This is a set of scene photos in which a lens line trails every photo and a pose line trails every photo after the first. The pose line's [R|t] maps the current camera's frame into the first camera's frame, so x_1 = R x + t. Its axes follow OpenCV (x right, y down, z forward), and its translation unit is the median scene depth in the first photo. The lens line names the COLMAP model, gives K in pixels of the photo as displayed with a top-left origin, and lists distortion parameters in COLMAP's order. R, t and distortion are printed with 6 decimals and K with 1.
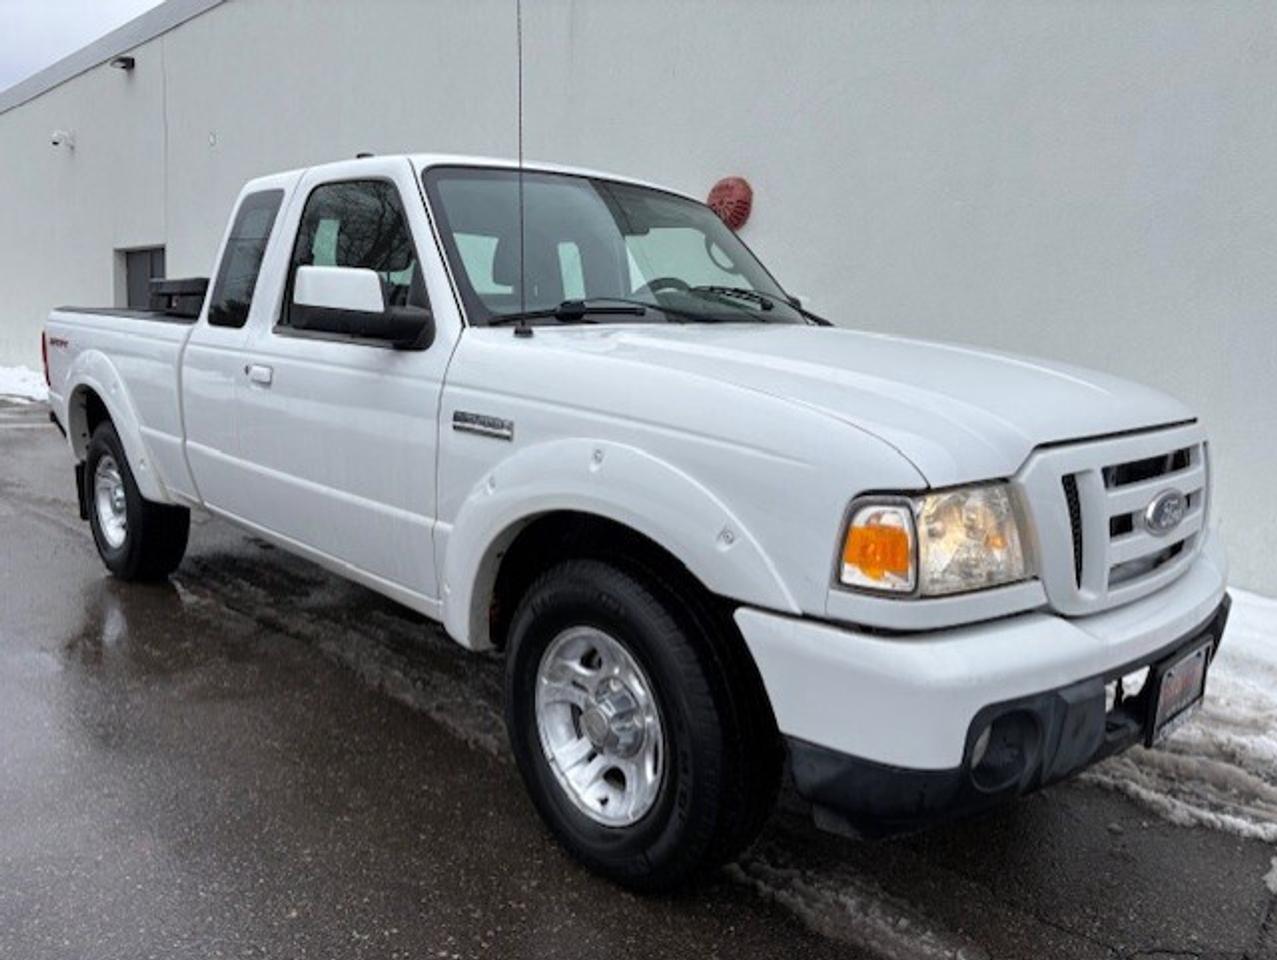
lens RADIAL K [[963.1, 0, 638.5], [0, 963.1, 480.0], [0, 0, 1]] dist [0.060704, -0.040367]
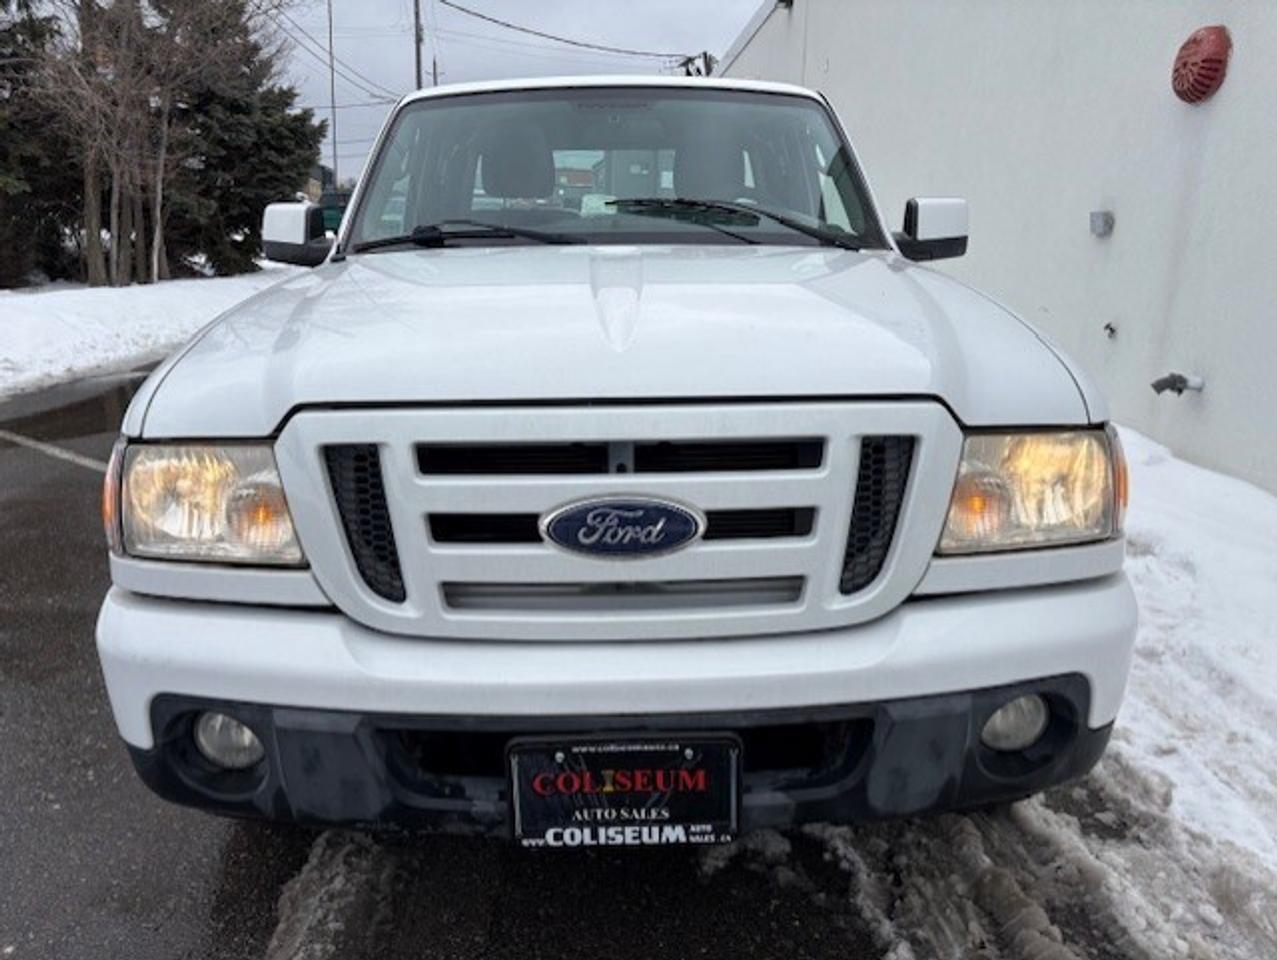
lens RADIAL K [[963.1, 0, 638.5], [0, 963.1, 480.0], [0, 0, 1]] dist [0.060704, -0.040367]
pose [[0.729856, 0.140637, -0.668977, 0.799795], [-0.087822, 0.989790, 0.112266, -0.059561], [0.677936, -0.023188, 0.734755, 0.420787]]
